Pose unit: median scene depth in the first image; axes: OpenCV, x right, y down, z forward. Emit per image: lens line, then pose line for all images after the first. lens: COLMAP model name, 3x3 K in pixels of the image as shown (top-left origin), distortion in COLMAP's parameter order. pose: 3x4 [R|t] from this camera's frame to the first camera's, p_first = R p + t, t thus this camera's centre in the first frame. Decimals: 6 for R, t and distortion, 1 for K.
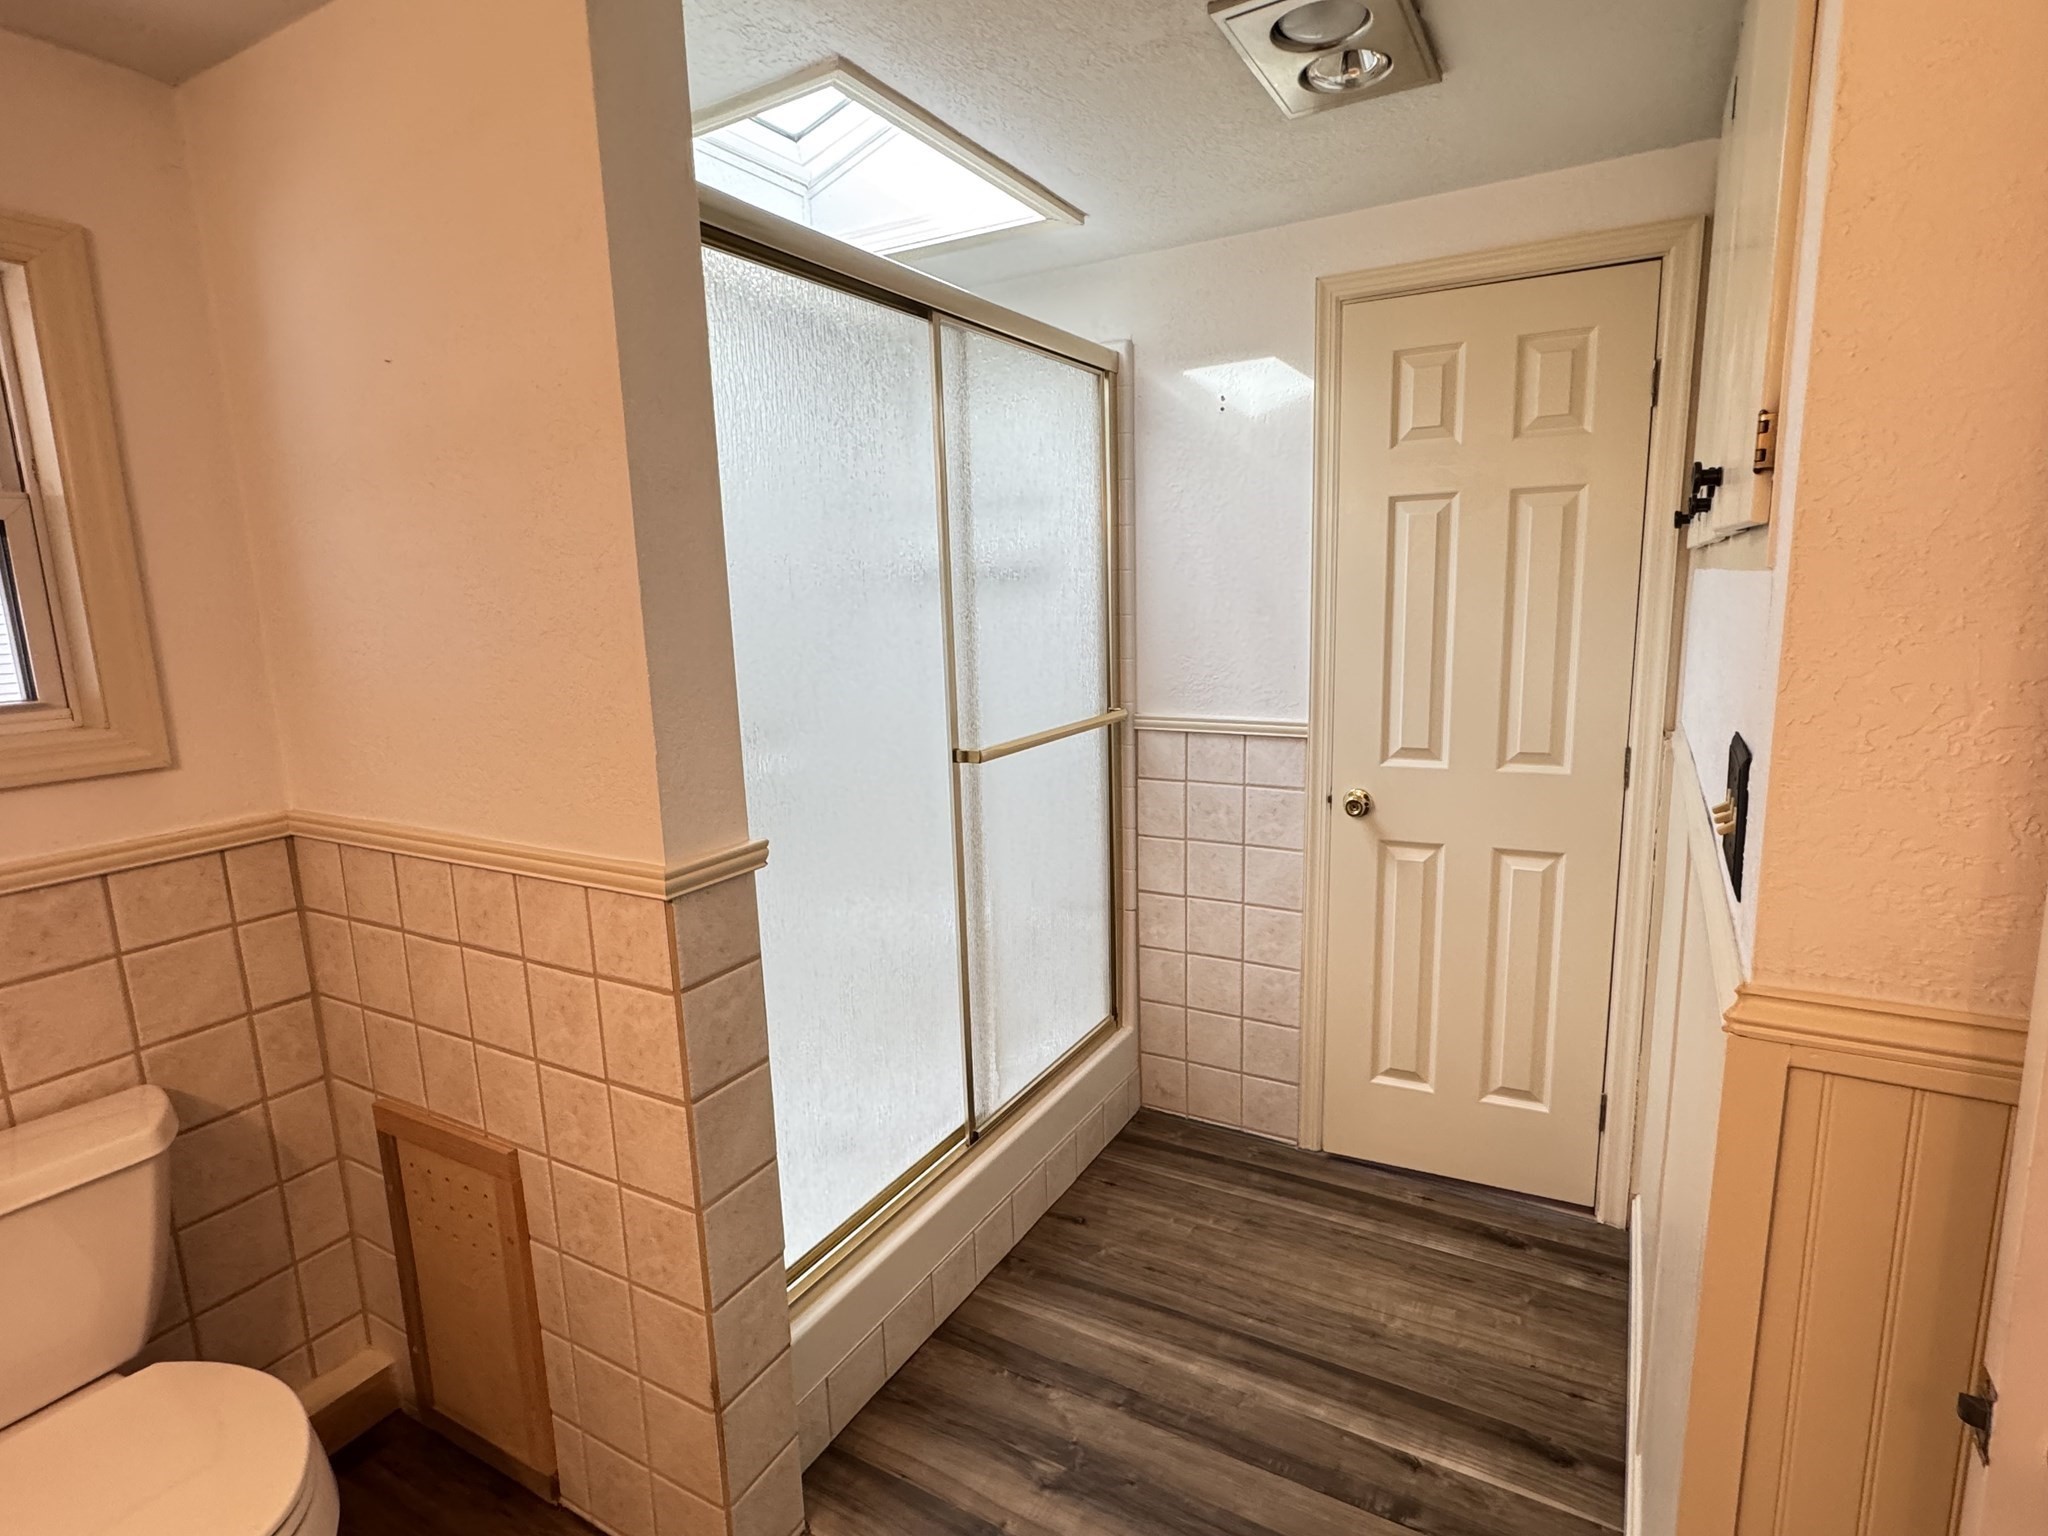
lens RADIAL K [[1053.0, 0, 1016.0], [0, 1053.0, 765.5], [0, 0, 1]] dist [-0.000960, -0.000803]
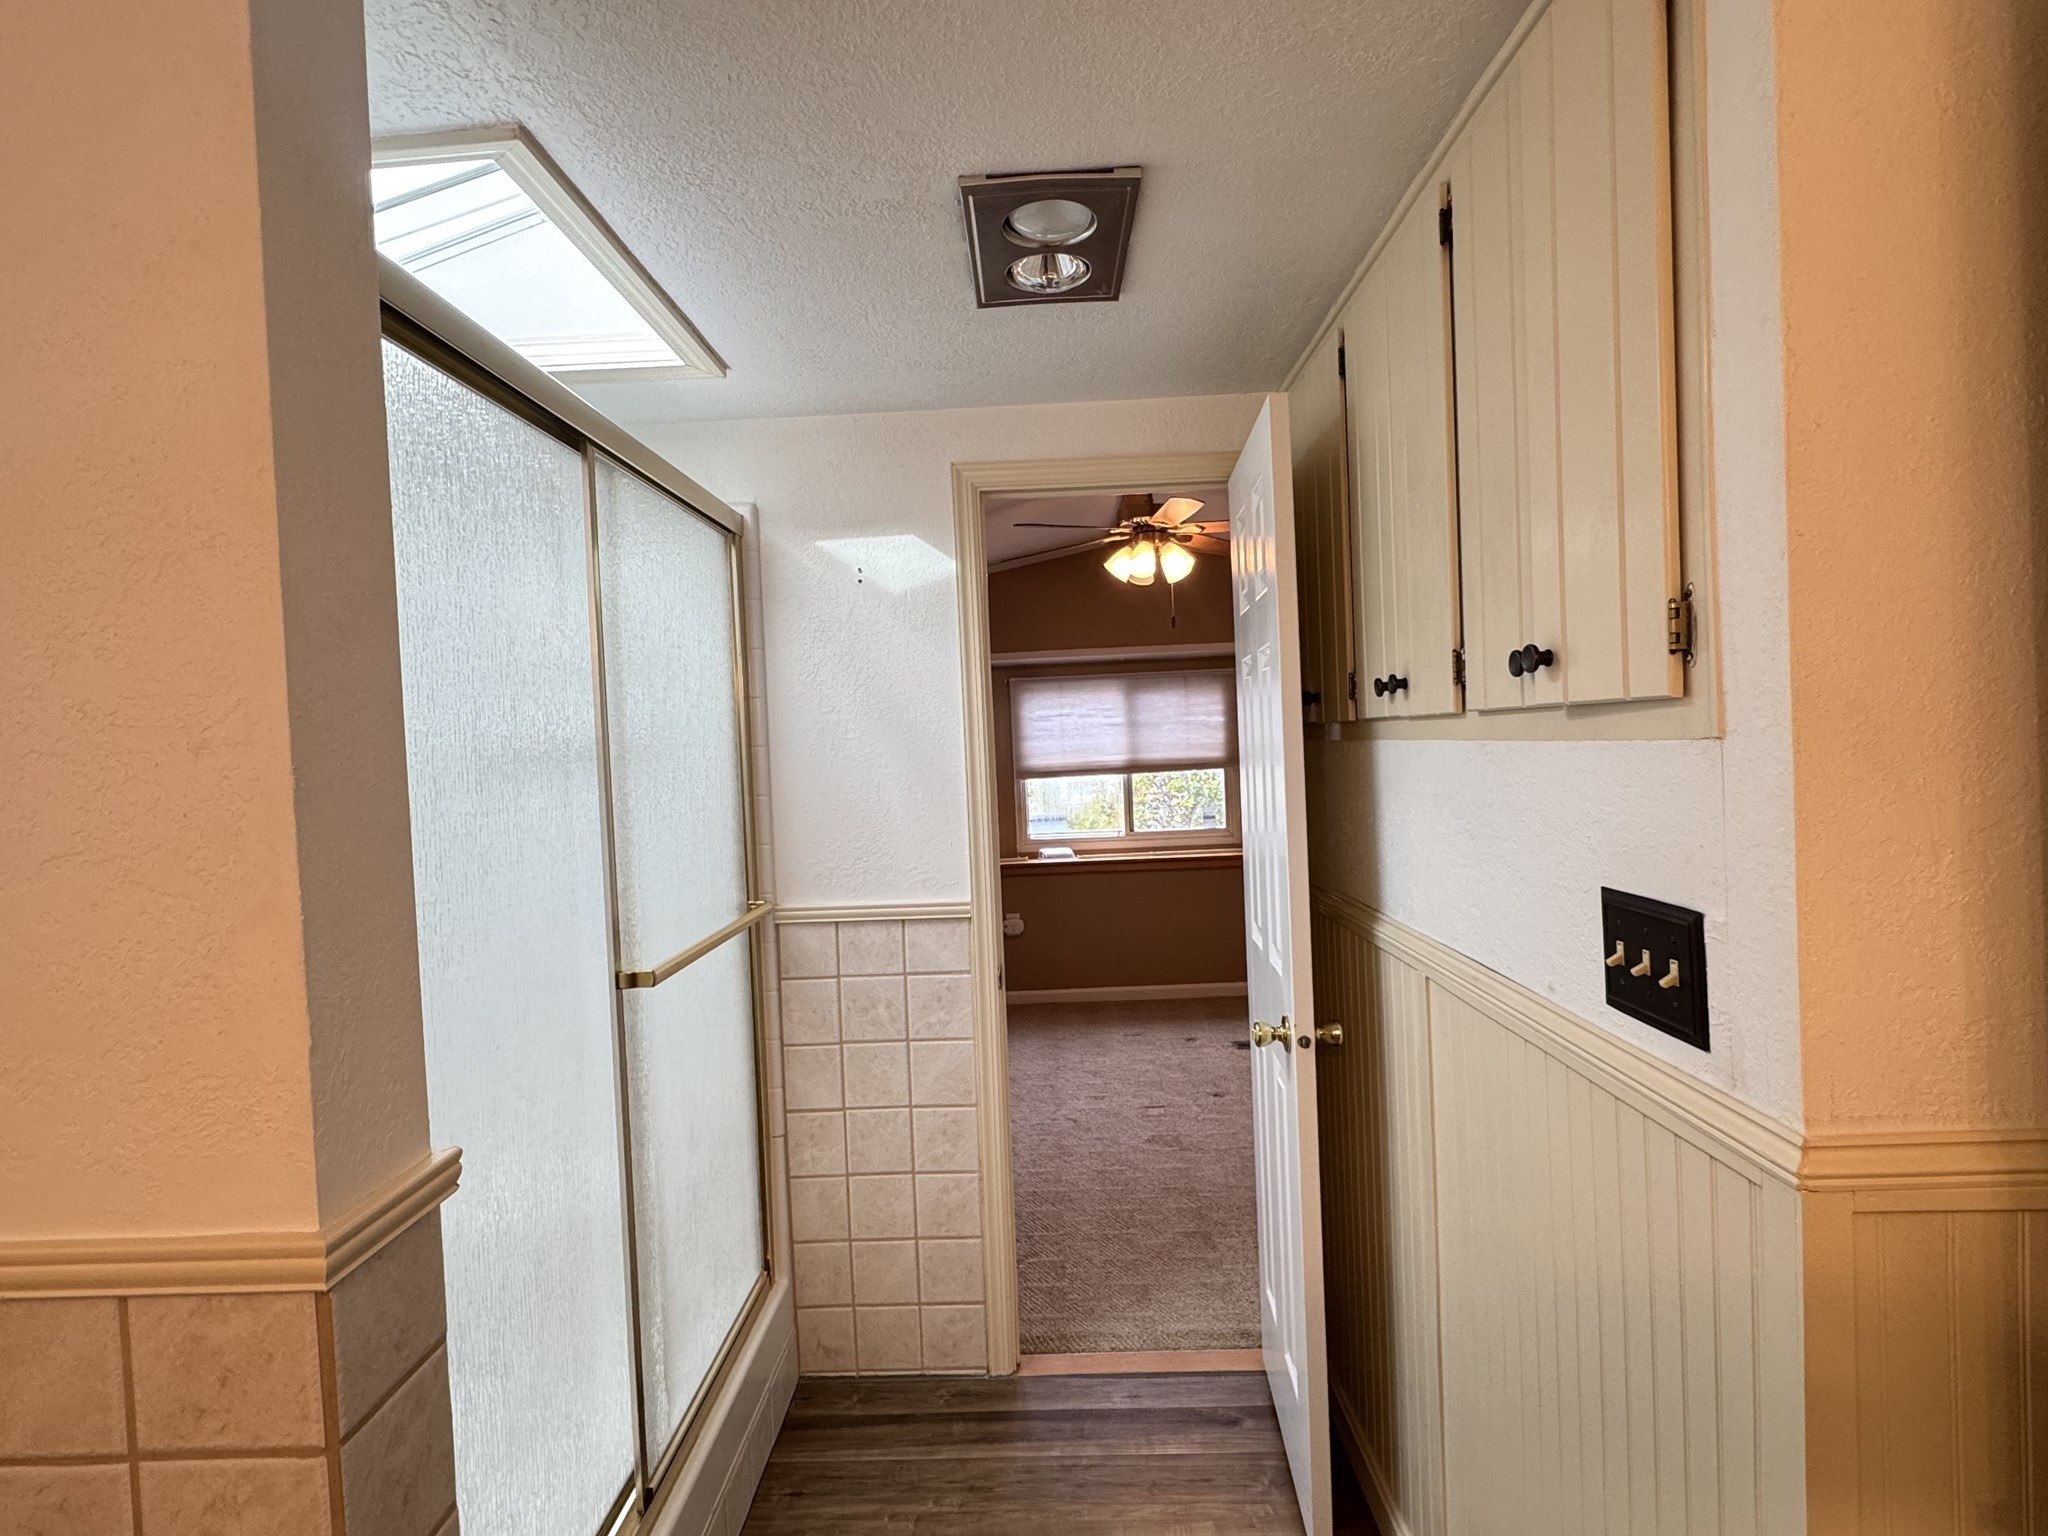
lens RADIAL K [[1053.0, 0, 1016.9], [0, 1053.0, 760.8], [0, 0, 1]] dist [-0.000960, -0.000803]
pose [[0.877204, -0.015257, 0.479876, -0.151356], [0.096033, 0.984873, -0.144233, -0.025822], [-0.470416, 0.172605, 0.865399, 0.135381]]
